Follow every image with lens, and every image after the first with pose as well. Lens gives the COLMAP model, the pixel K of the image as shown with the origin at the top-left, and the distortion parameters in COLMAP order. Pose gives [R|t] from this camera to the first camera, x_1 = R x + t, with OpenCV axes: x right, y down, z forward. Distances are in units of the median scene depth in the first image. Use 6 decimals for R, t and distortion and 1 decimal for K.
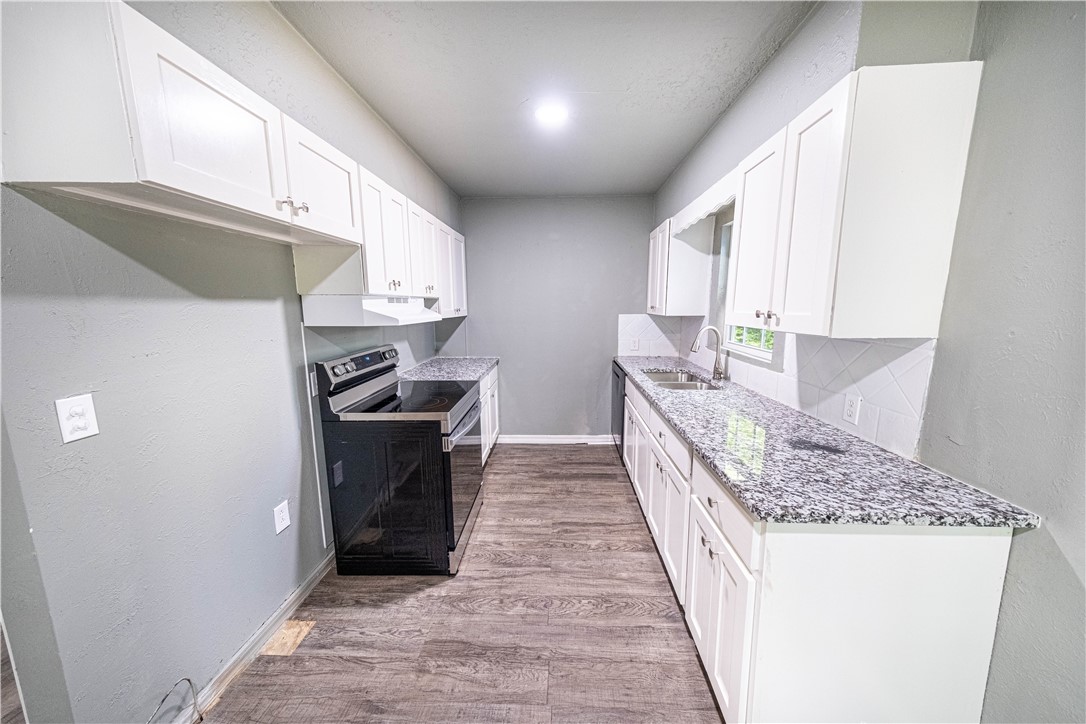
lens RADIAL K [[362.0, 0, 552.3], [0, 362.0, 357.4], [0, 0, 1]] dist [0.017150, -0.004183]
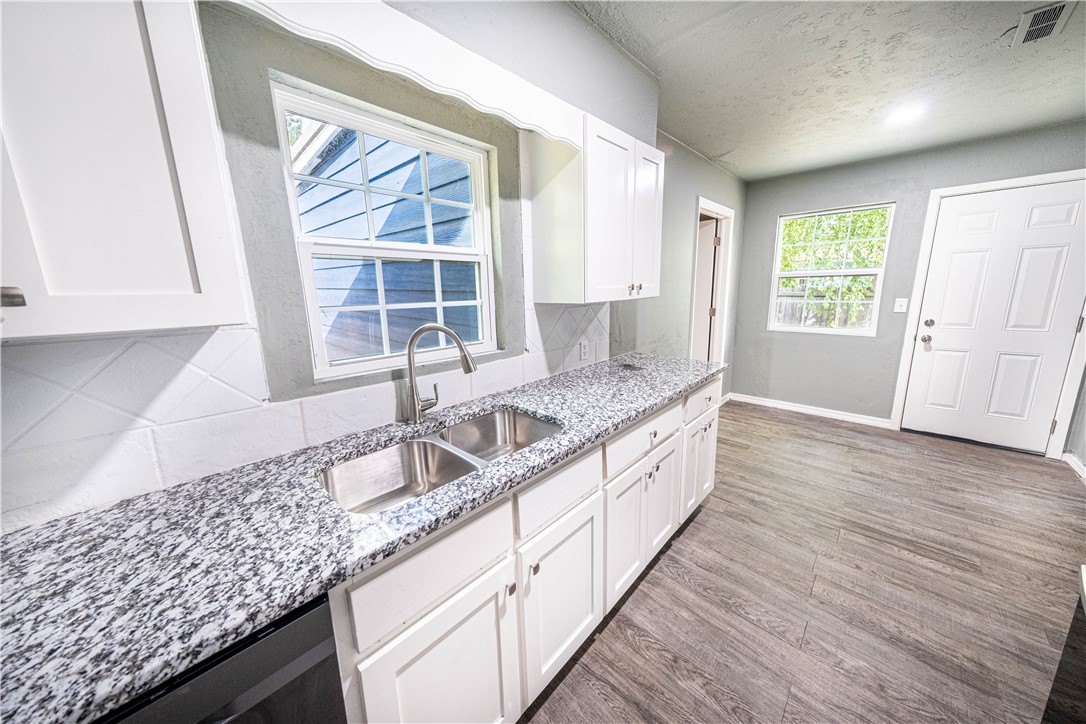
lens RADIAL K [[362.0, 0, 552.3], [0, 362.0, 357.4], [0, 0, 1]] dist [0.017150, -0.004183]
pose [[-0.759240, -0.109225, 0.641580, -0.037887], [0.112212, 0.949082, 0.294365, -0.215341], [-0.641064, 0.295487, -0.708325, 1.595974]]
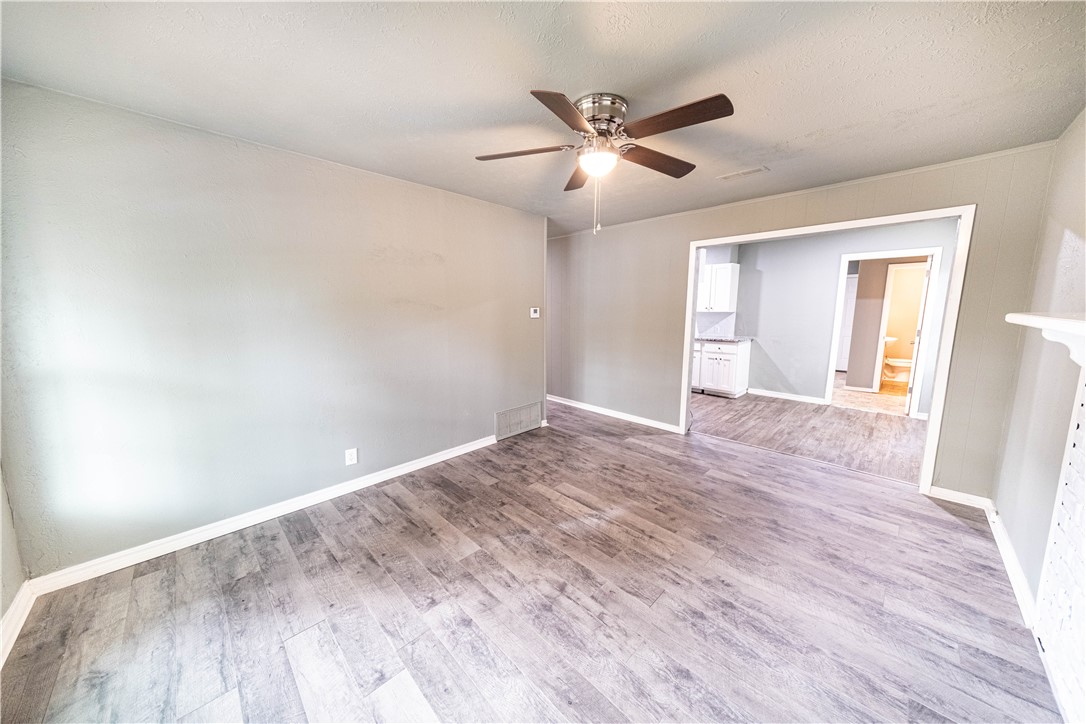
lens RADIAL K [[364.7, 0, 552.5], [0, 364.7, 358.7], [0, 0, 1]] dist [0.021199, -0.003674]
pose [[0.672745, -0.107863, 0.731970, -2.742934], [0.103974, 0.993281, 0.050809, 0.043569], [-0.732532, 0.041924, 0.679440, -0.377310]]
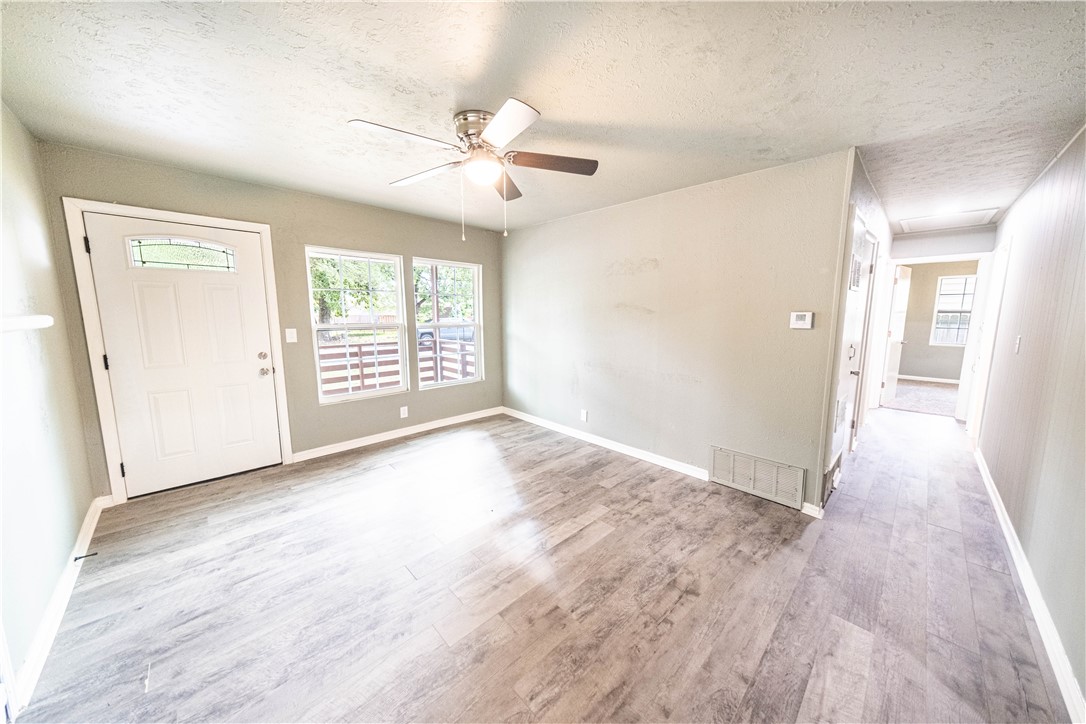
lens RADIAL K [[364.7, 0, 552.5], [0, 364.7, 358.7], [0, 0, 1]] dist [0.021199, -0.003674]
pose [[0.728097, 0.095443, -0.678797, -1.008828], [-0.100151, 0.994445, 0.032400, 0.055424], [0.678118, 0.044391, 0.733611, -0.425699]]
